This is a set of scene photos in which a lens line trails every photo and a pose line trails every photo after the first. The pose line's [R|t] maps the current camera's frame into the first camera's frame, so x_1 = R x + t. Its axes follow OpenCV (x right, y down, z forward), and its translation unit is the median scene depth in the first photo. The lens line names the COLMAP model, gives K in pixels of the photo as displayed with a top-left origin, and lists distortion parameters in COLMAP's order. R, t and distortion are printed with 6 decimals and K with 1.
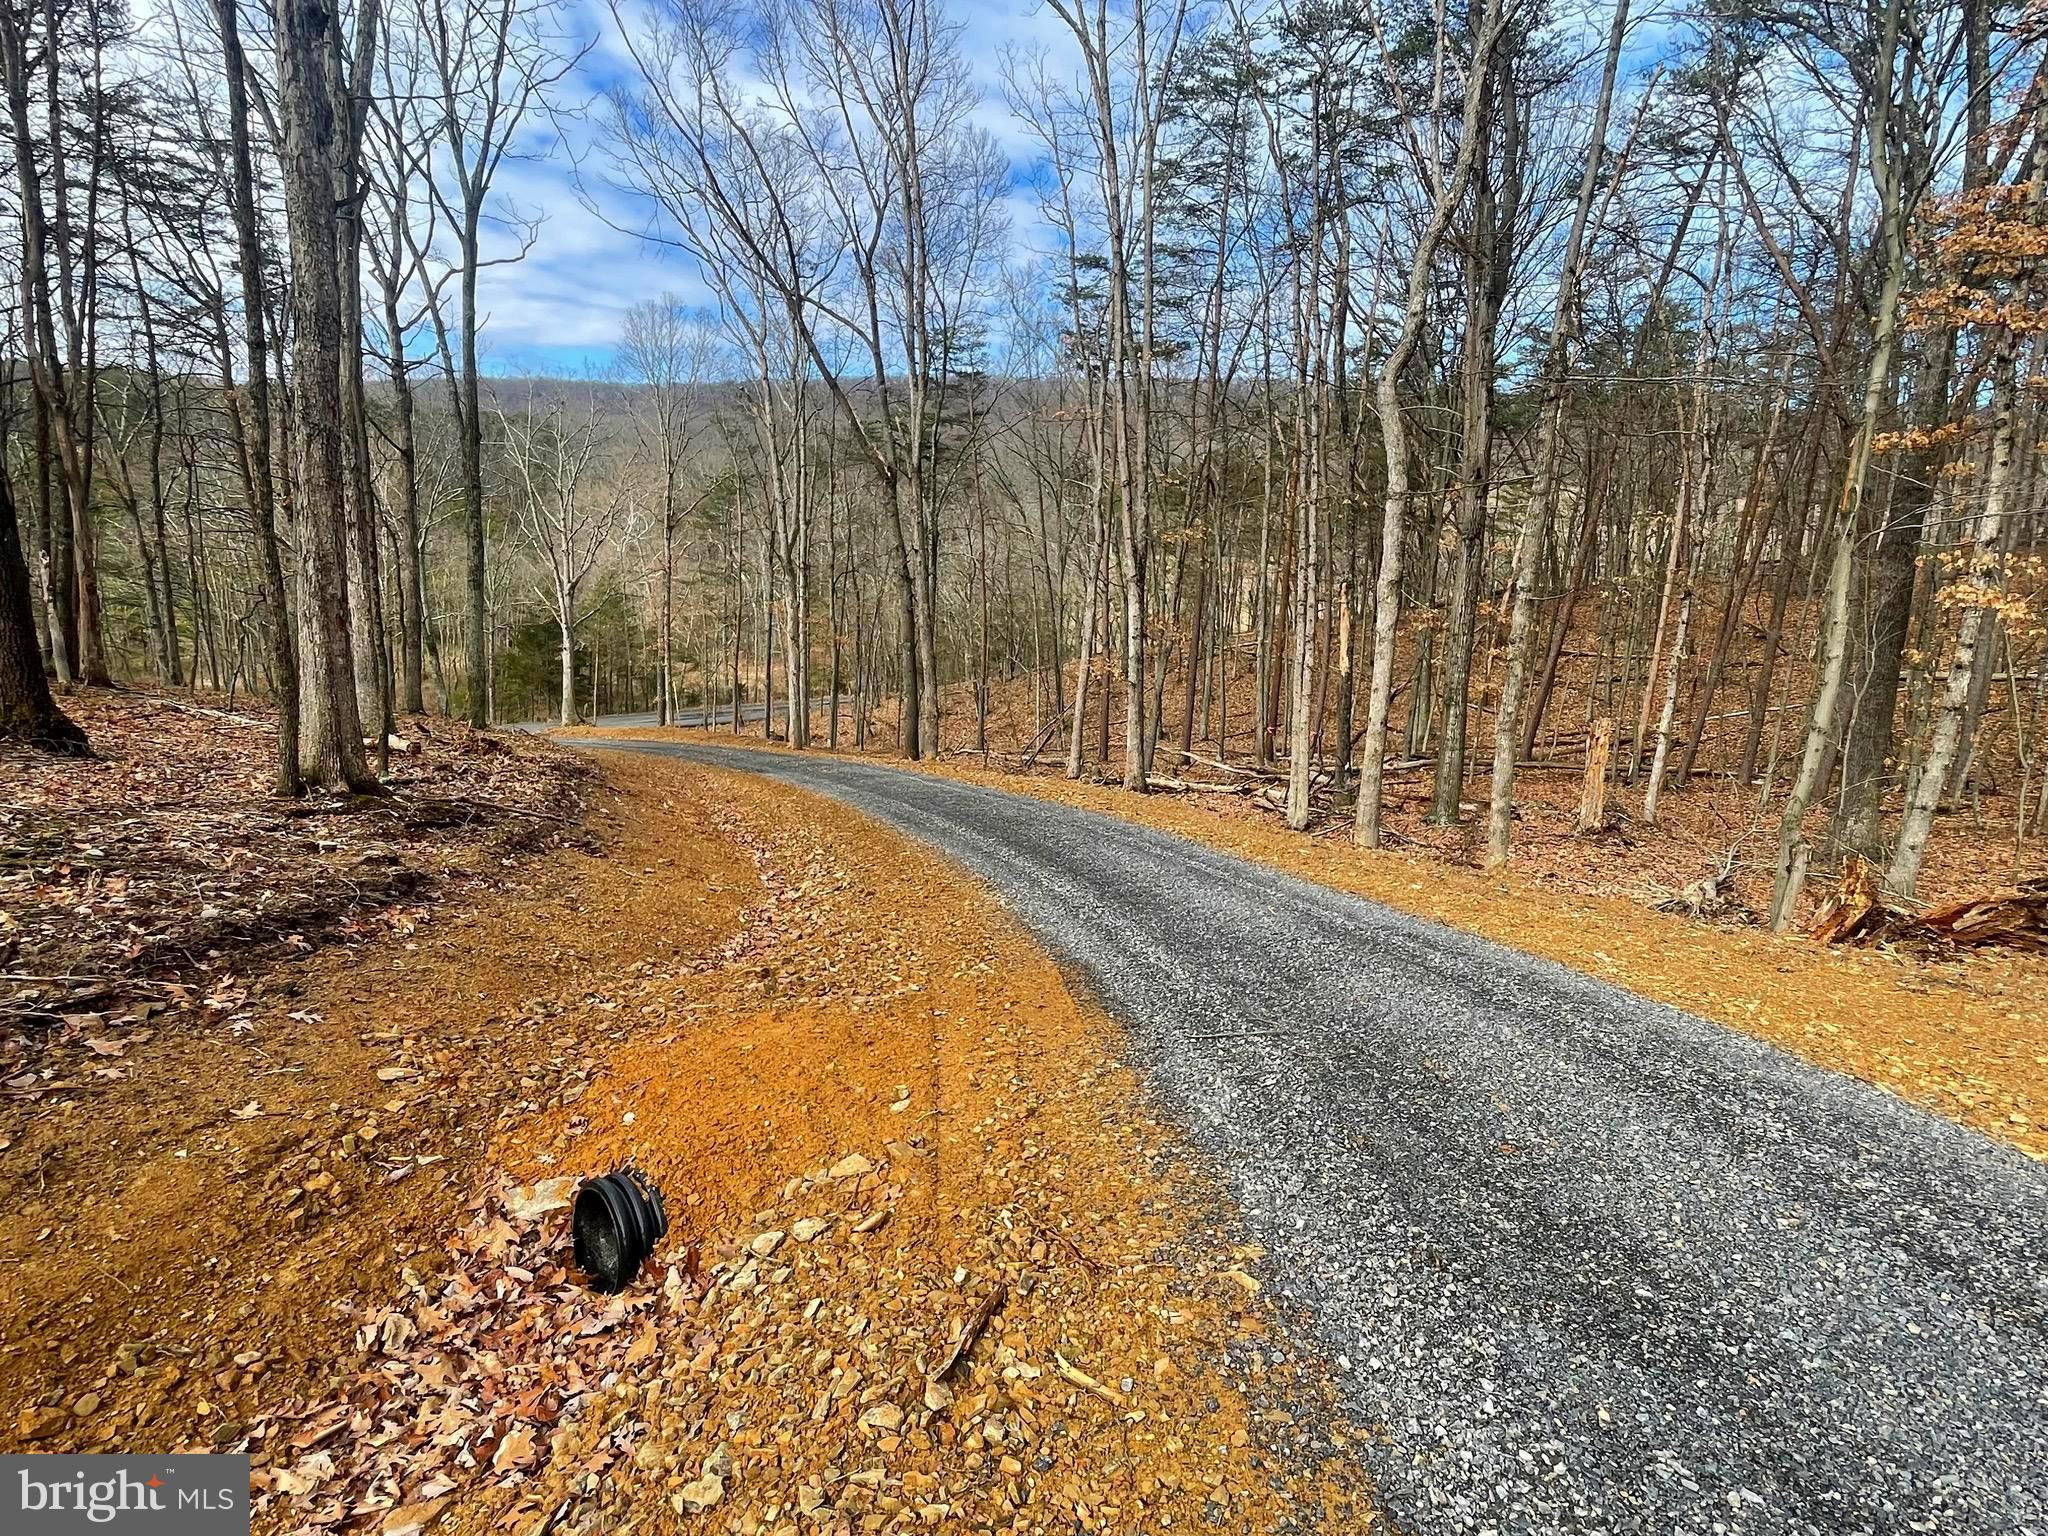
lens RADIAL K [[1058.7, 0, 1030.4], [0, 1058.7, 778.1], [0, 0, 1]] dist [-0.005716, -0.000493]
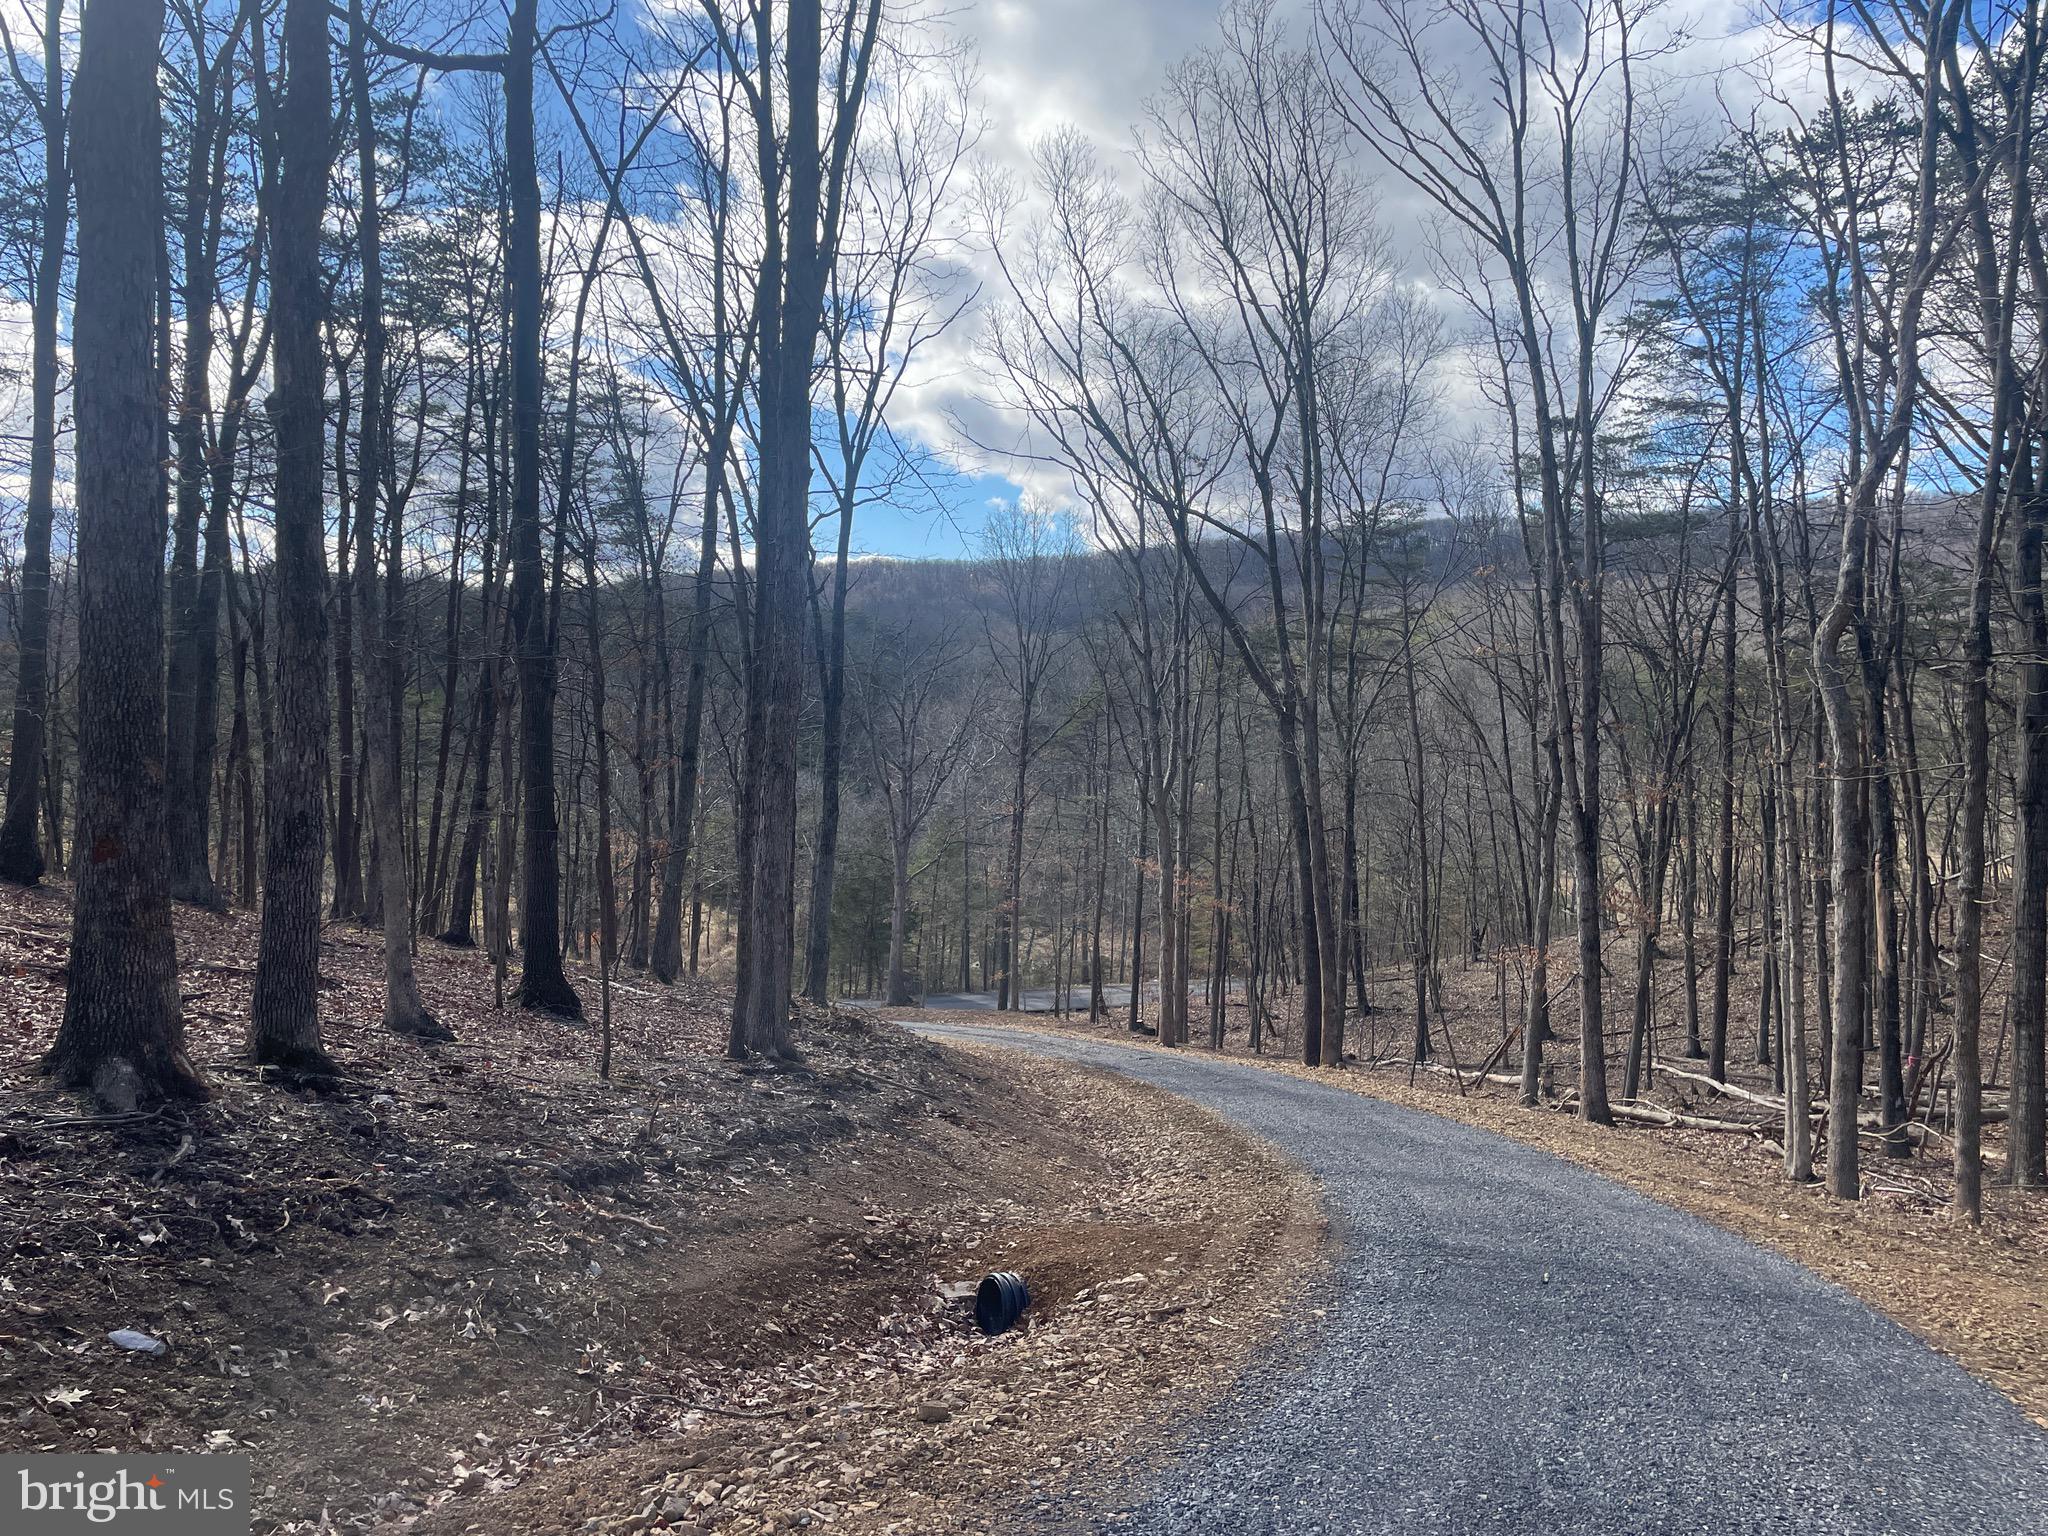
lens RADIAL K [[1535.5, 0, 1015.2], [0, 1535.5, 770.4], [0, 0, 1]] dist [0.042415, -0.002925]
pose [[0.948098, -0.015444, -0.317603, 0.051578], [-0.051172, 0.978390, -0.200335, 0.008628], [0.313833, 0.206189, 0.926820, -0.175204]]
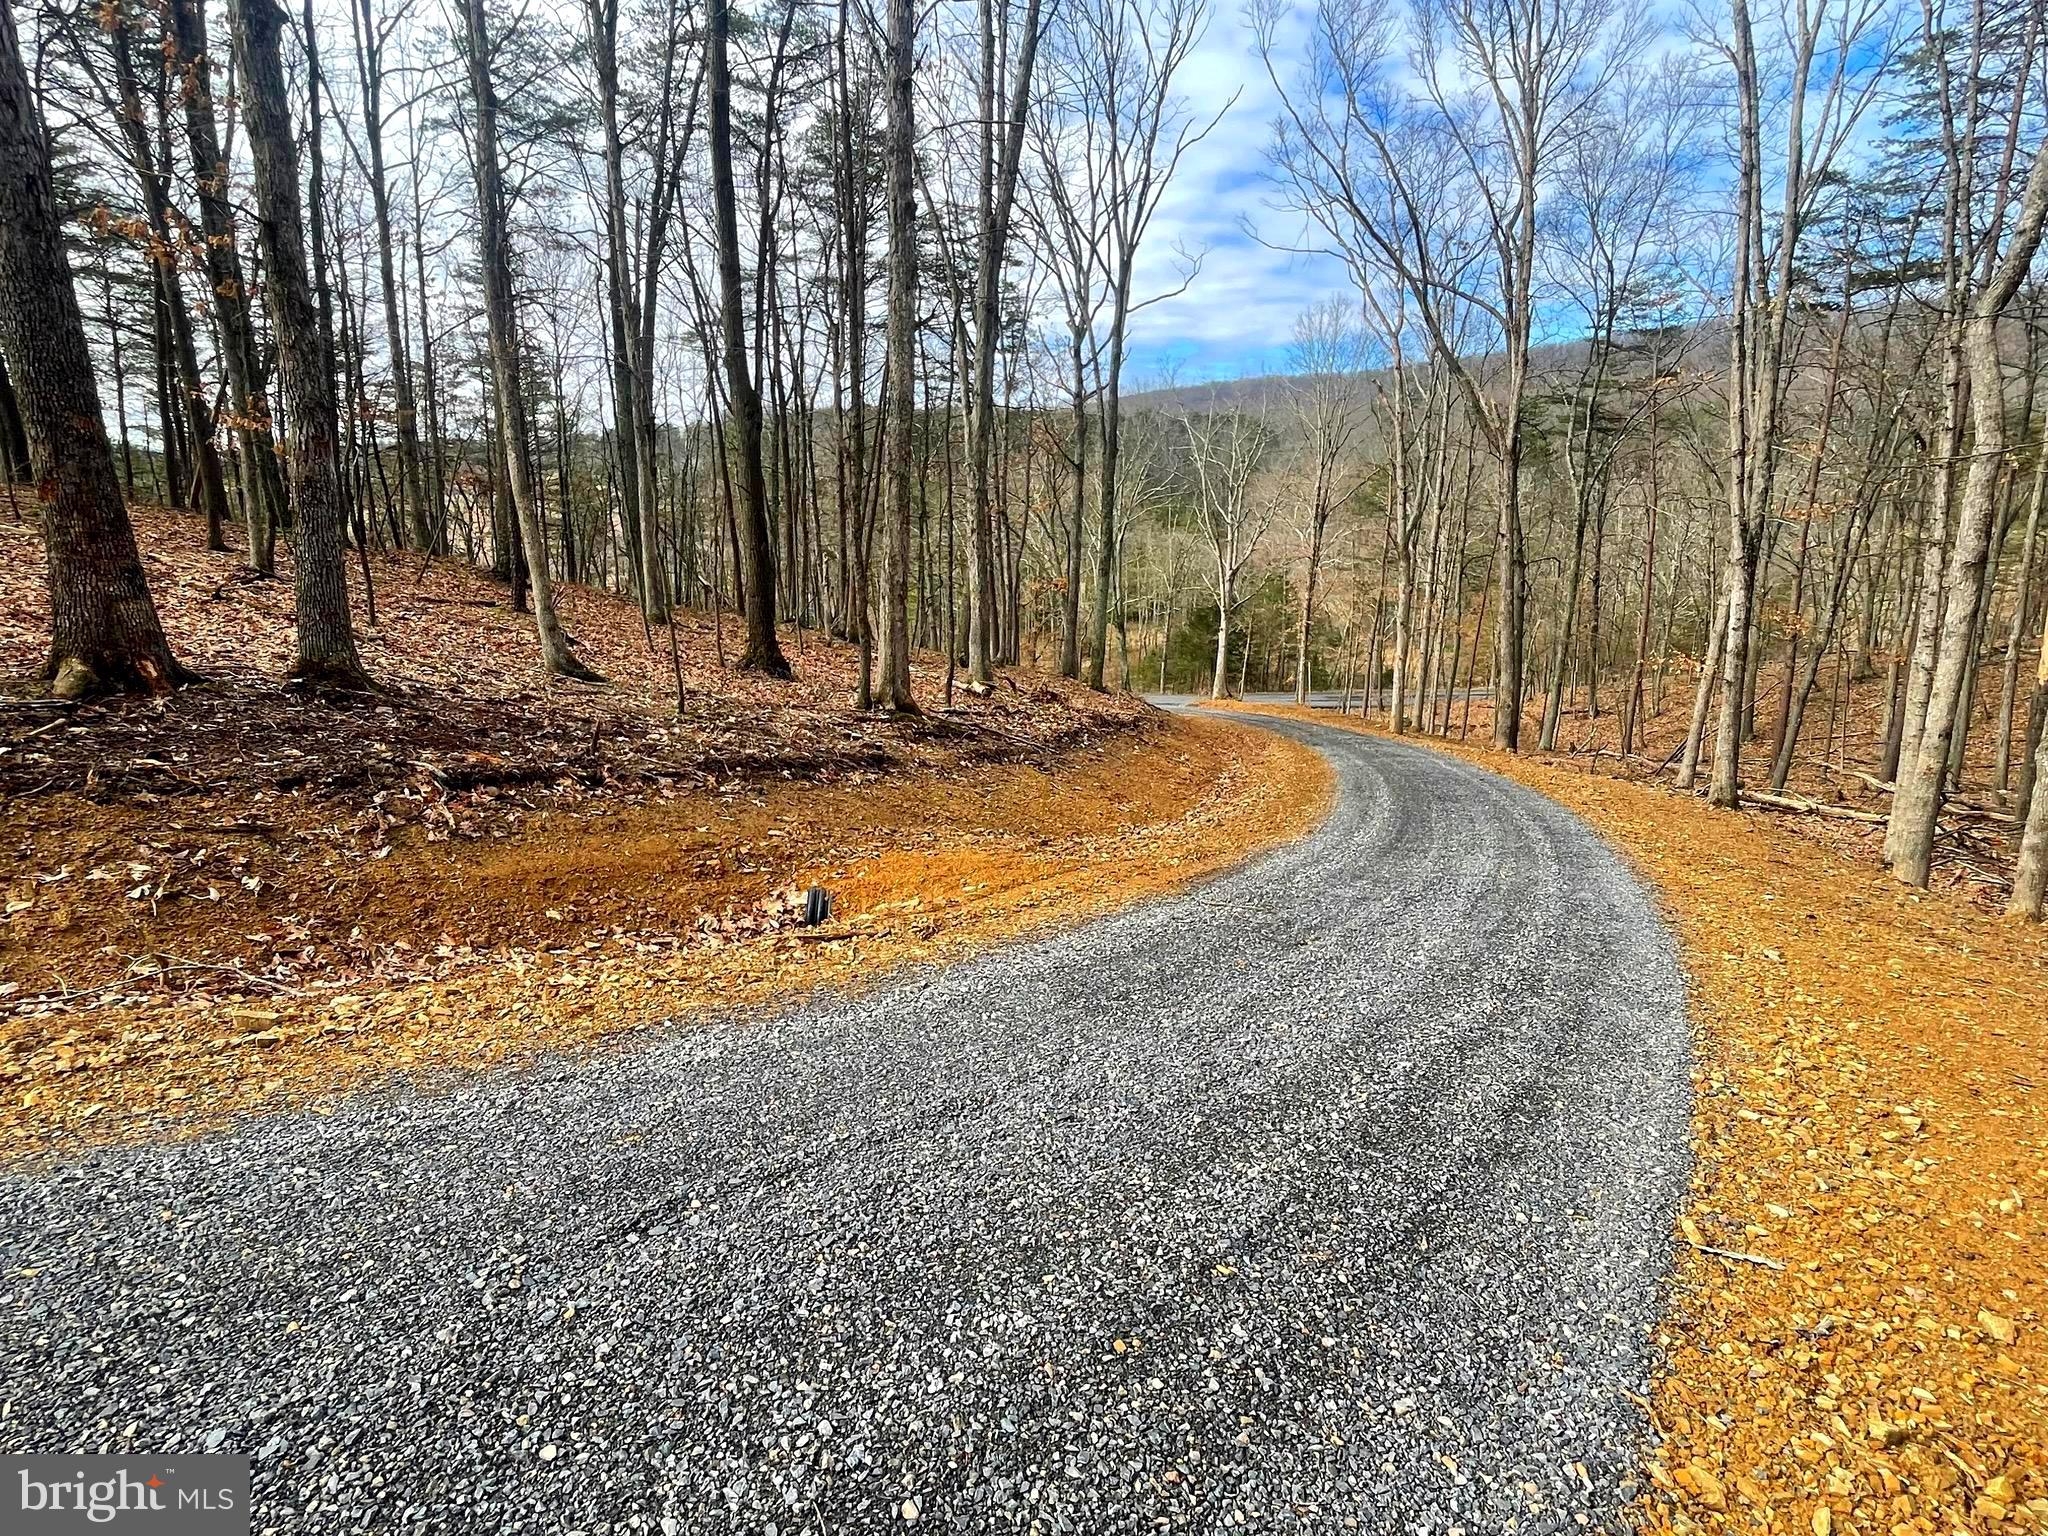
lens RADIAL K [[1058.7, 0, 1026.3], [0, 1058.7, 774.8], [0, 0, 1]] dist [-0.005716, -0.000493]
pose [[0.811170, 0.103423, -0.575593, 0.110198], [-0.097668, 0.994373, 0.041029, 0.006888], [0.576598, 0.022936, 0.816706, -0.038854]]
